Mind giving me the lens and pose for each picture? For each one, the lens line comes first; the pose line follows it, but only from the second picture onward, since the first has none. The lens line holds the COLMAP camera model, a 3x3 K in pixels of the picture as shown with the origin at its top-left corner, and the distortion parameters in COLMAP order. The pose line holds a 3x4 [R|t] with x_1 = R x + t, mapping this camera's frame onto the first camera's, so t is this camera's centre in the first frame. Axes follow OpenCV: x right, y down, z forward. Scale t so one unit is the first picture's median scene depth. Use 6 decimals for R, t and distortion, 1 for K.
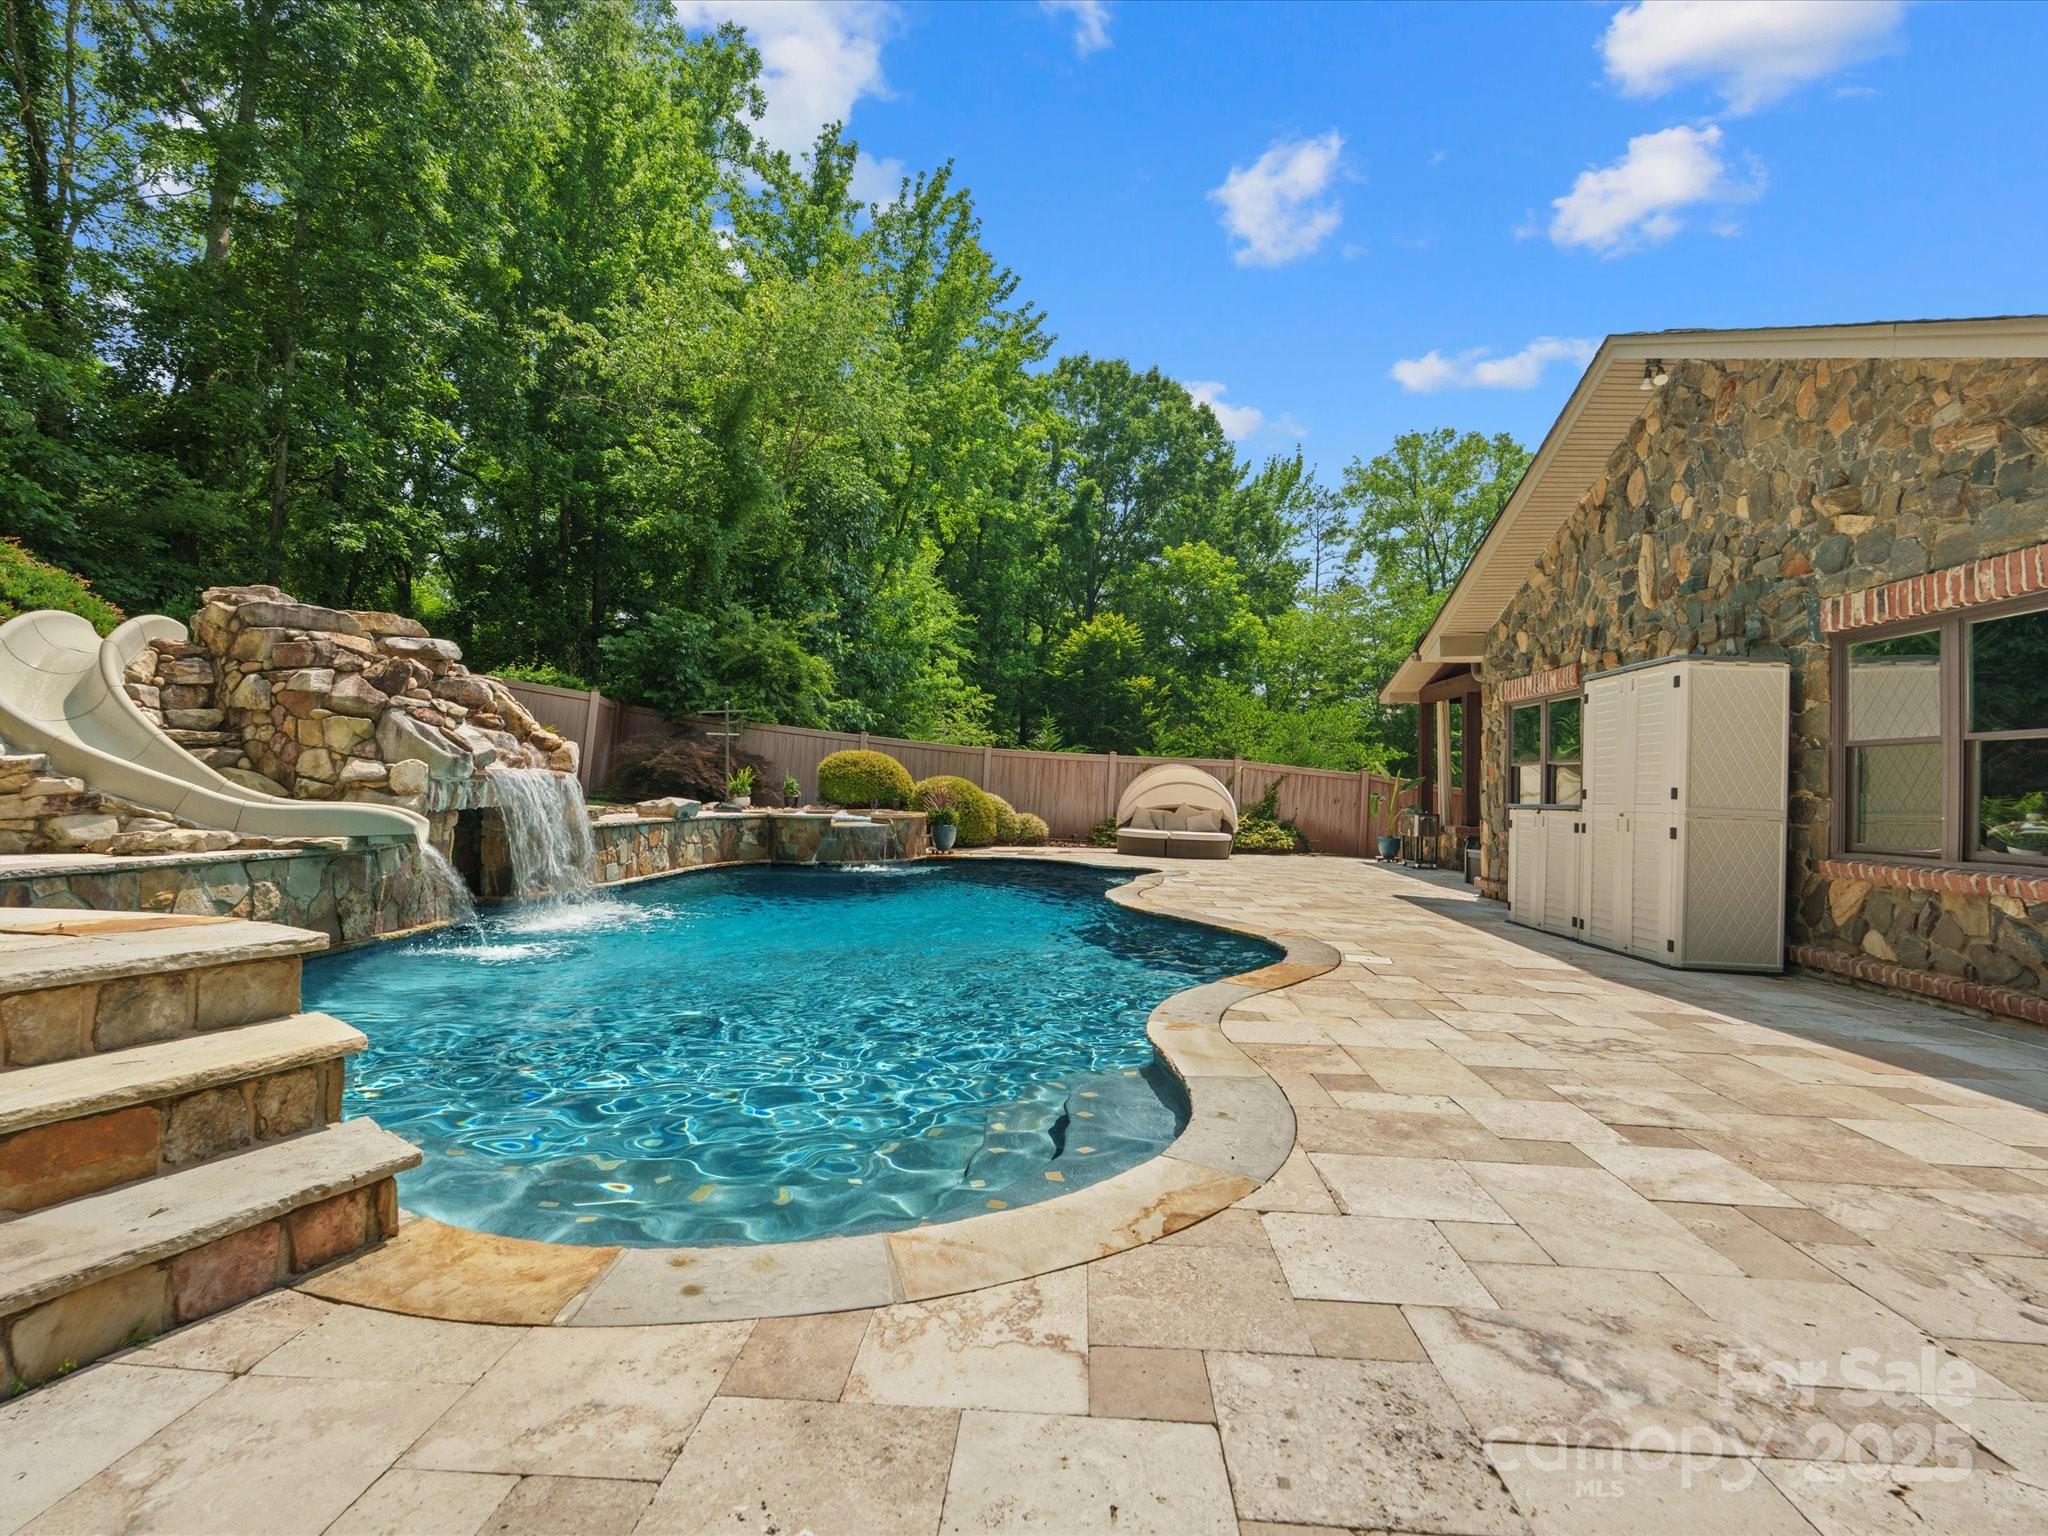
lens RADIAL K [[1004.4, 0, 1020.1], [0, 1004.4, 774.2], [0, 0, 1]] dist [-0.004934, -0.000809]
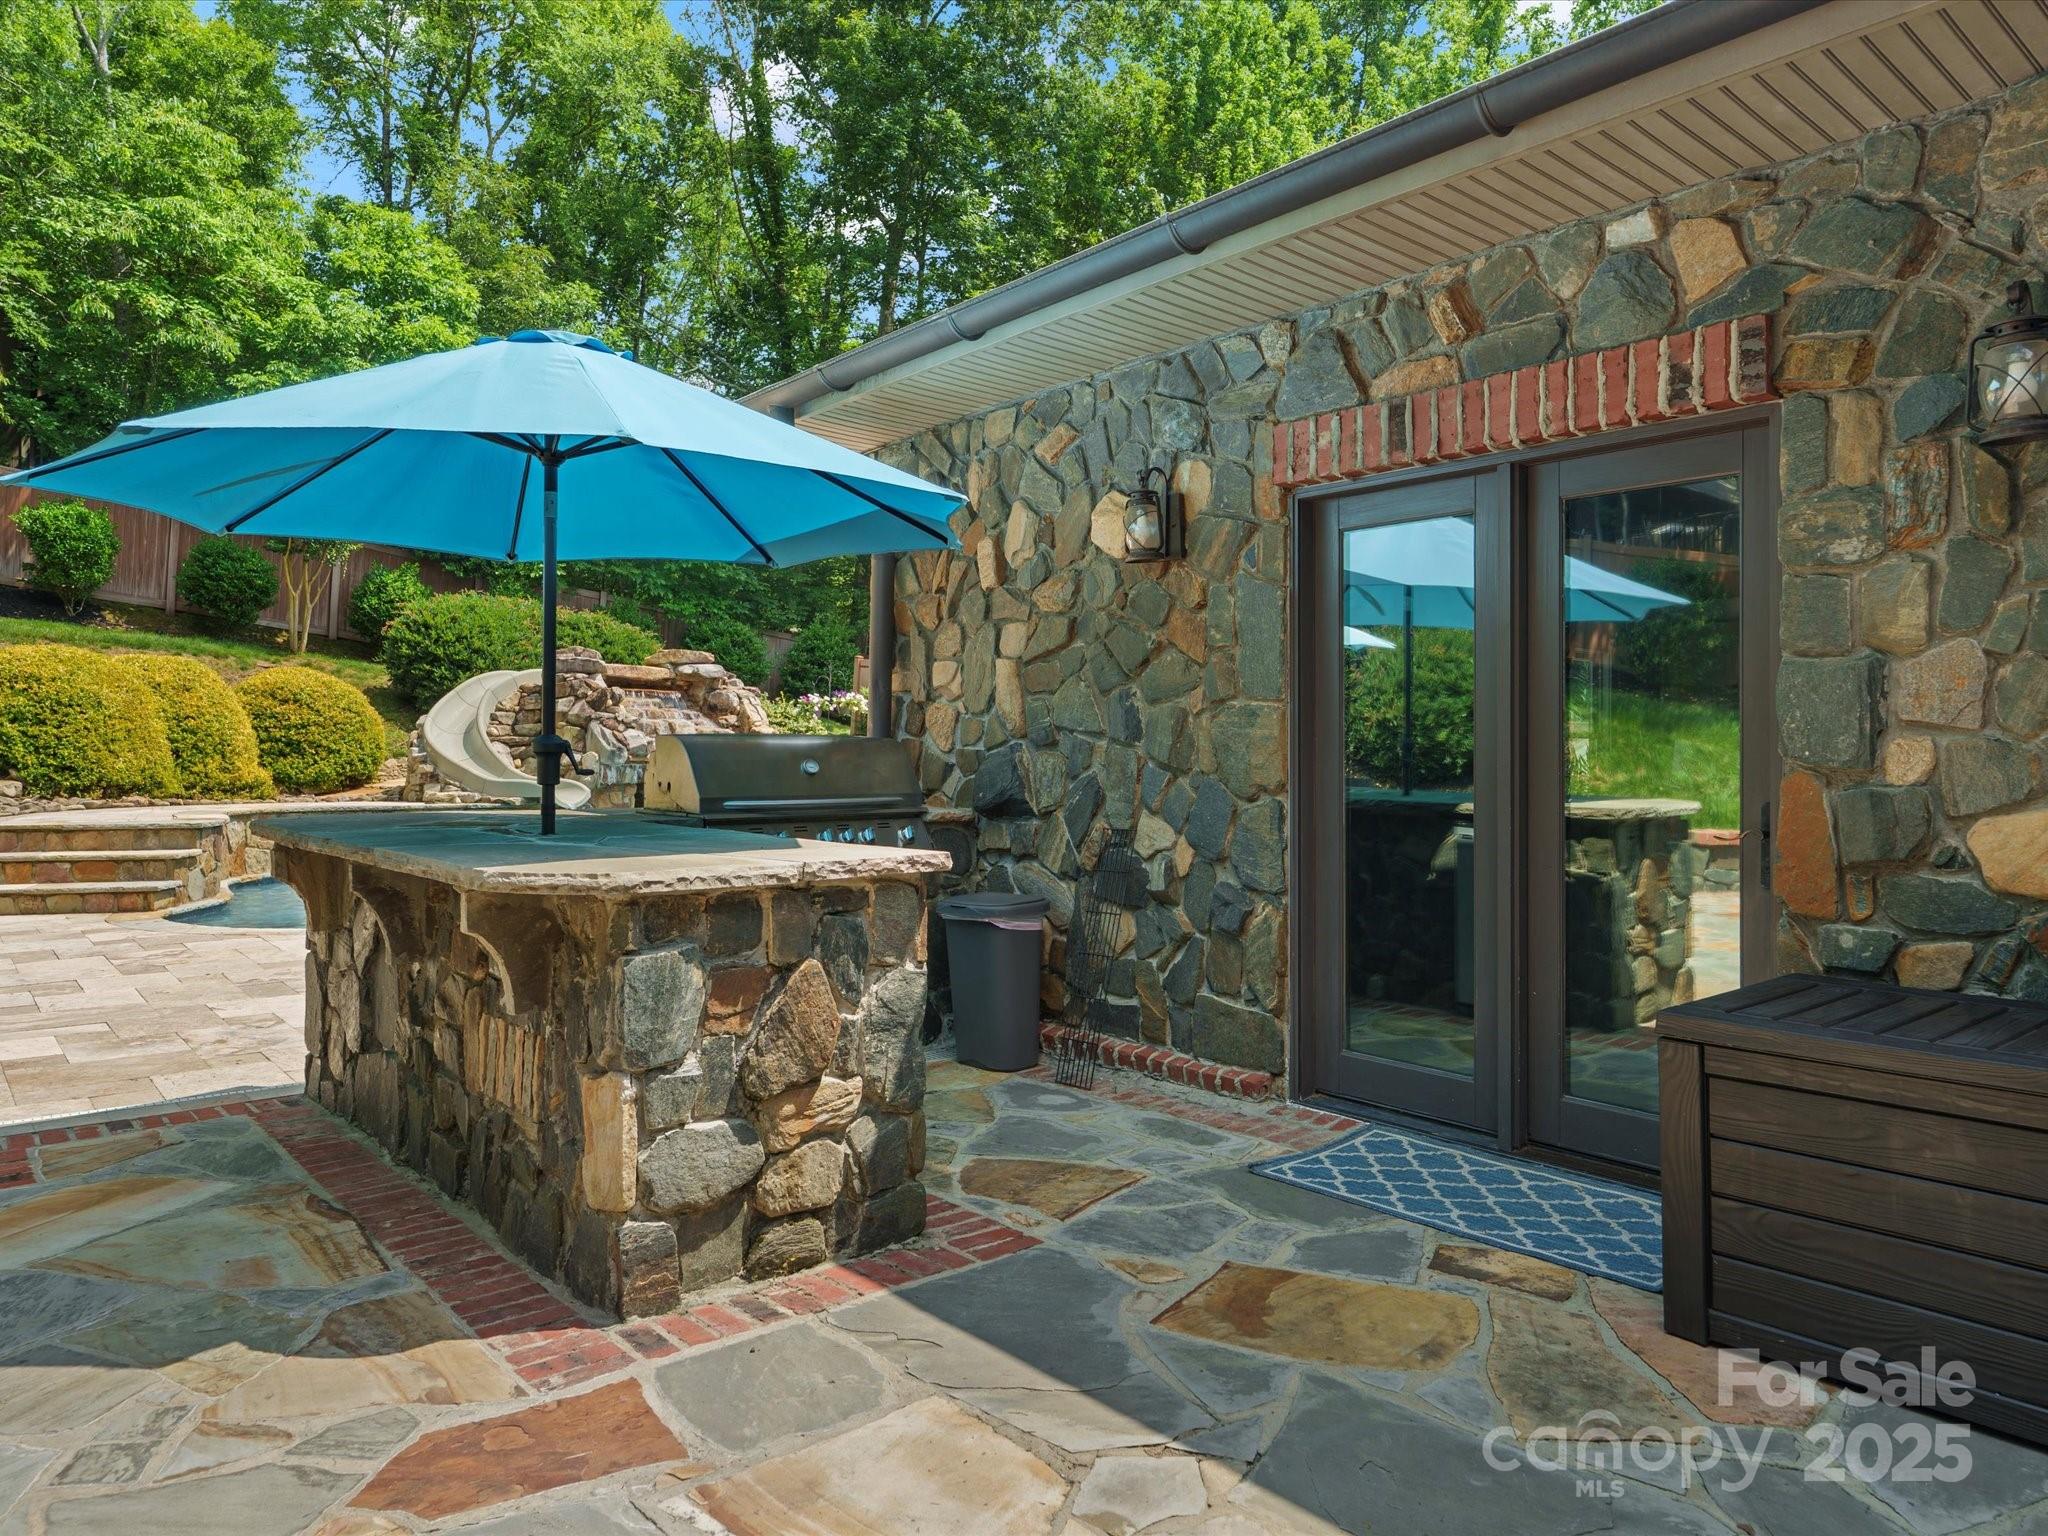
lens RADIAL K [[1329.5, 0, 1026.4], [0, 1329.5, 750.7], [0, 0, 1]] dist [-0.001669, -0.001807]
pose [[0.695195, -0.009182, -0.718763, 1.383330], [0.011590, 0.999932, -0.001564, -0.004673], [0.718728, -0.007243, 0.695254, 0.014309]]
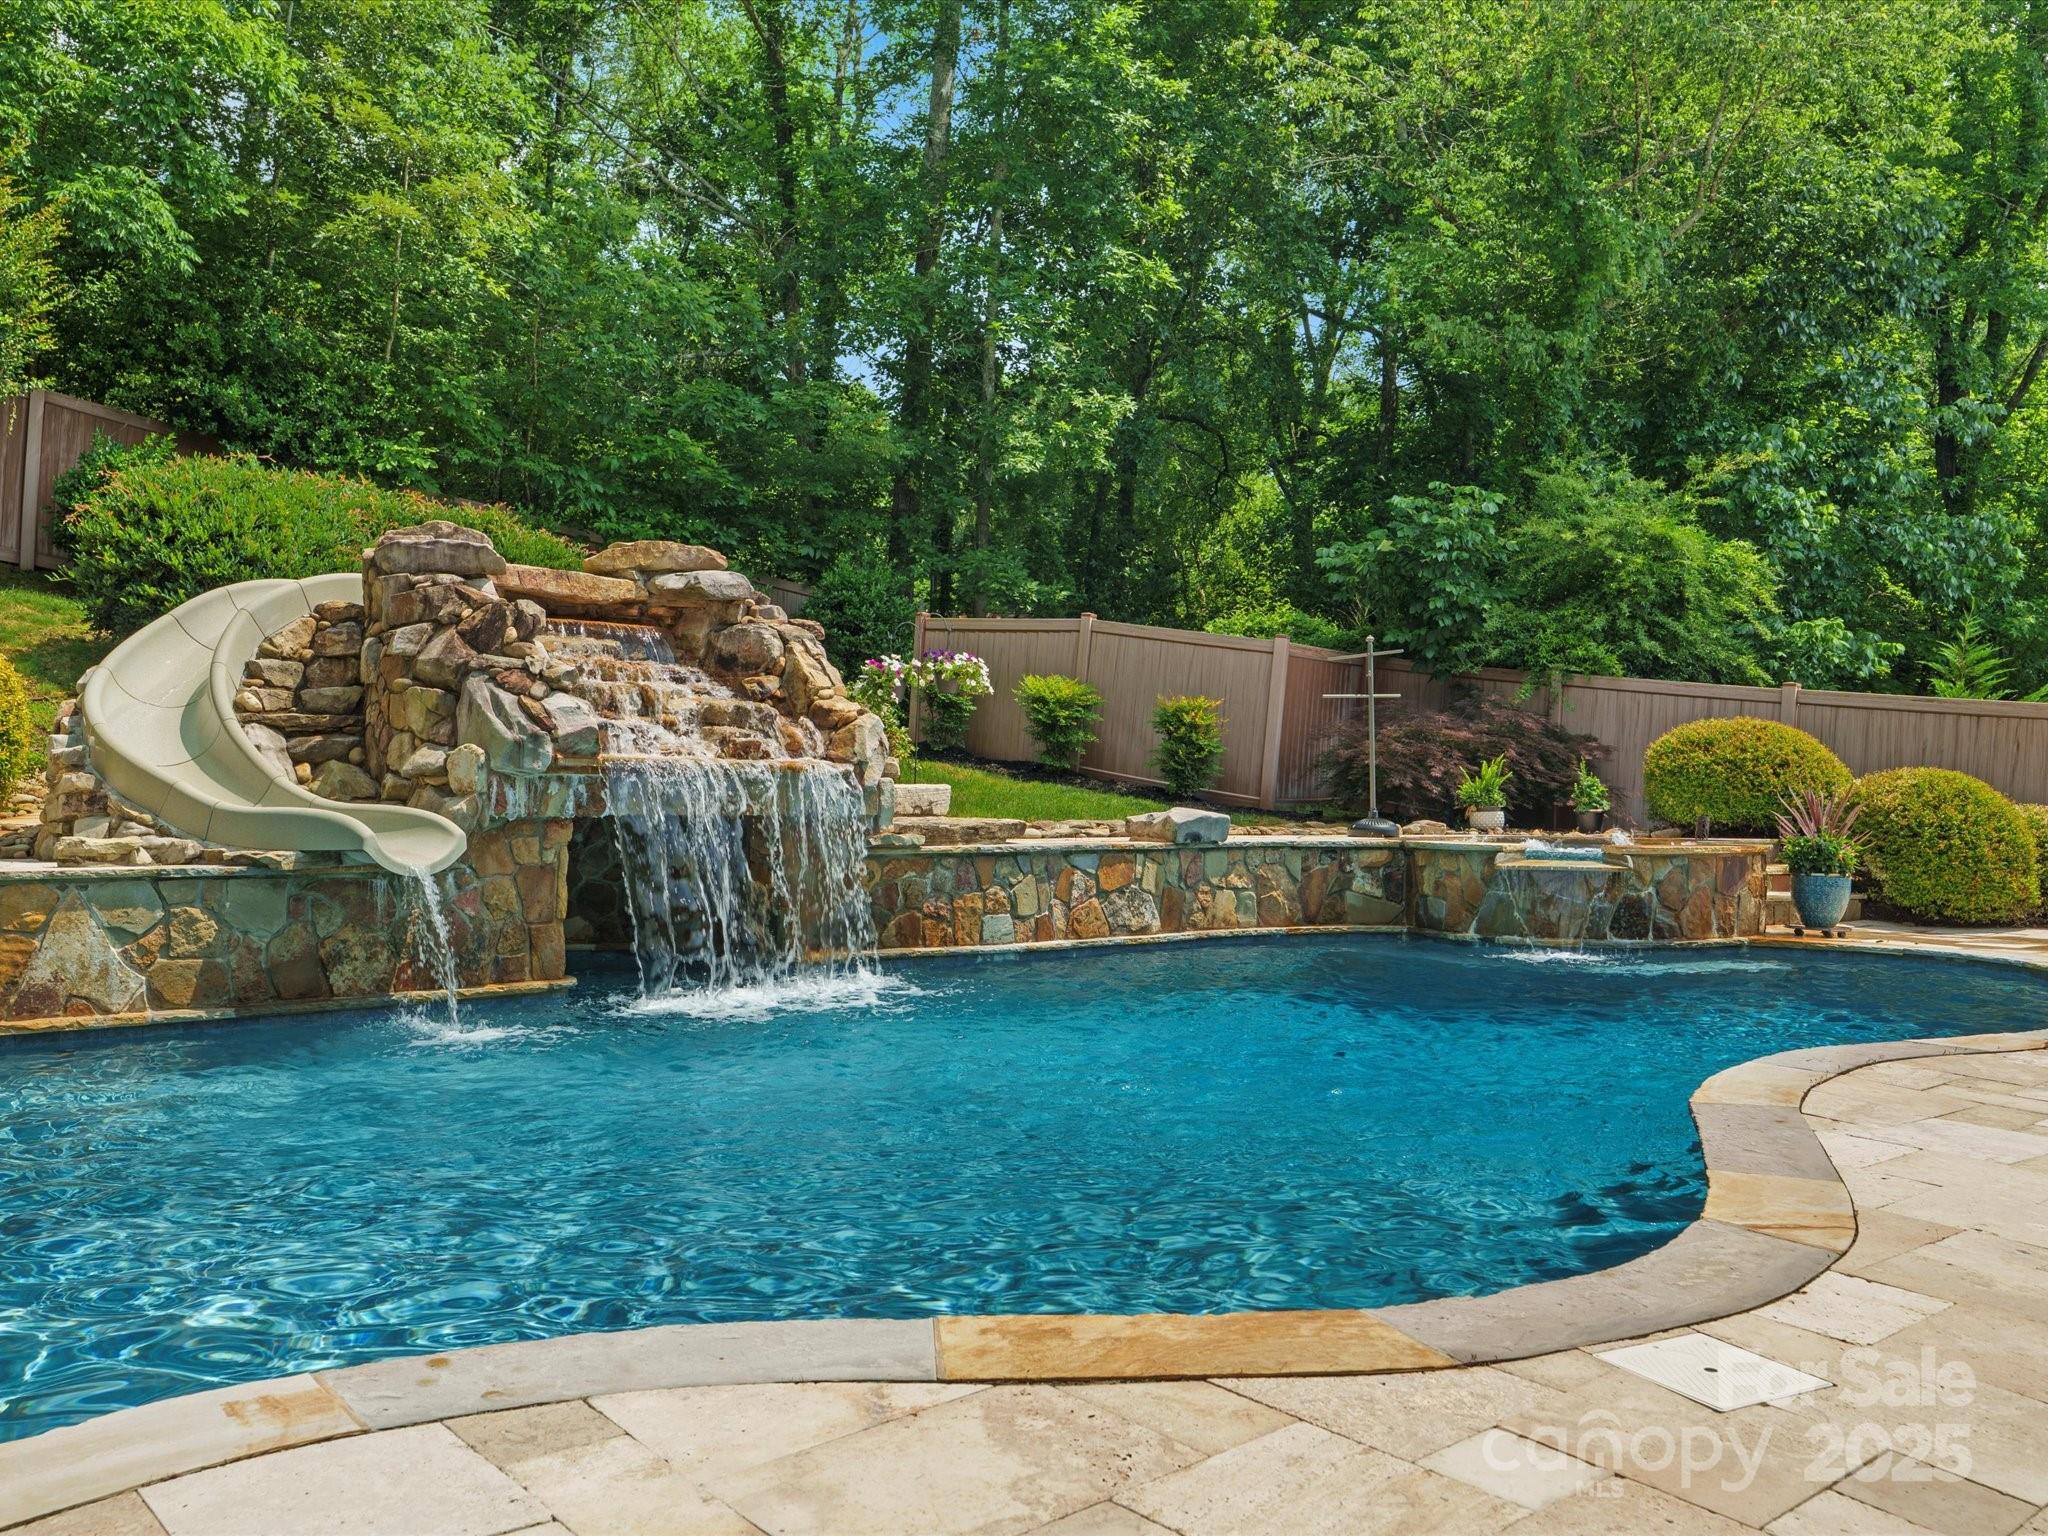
lens RADIAL K [[1651.2, 0, 1025.2], [0, 1651.2, 776.0], [0, 0, 1]] dist [-0.009717, 0.012314]
pose [[0.695541, -0.012489, -0.718378, 0.465638], [0.009884, 0.999921, -0.007814, 0.019537], [0.718418, -0.001666, 0.695609, 0.471488]]
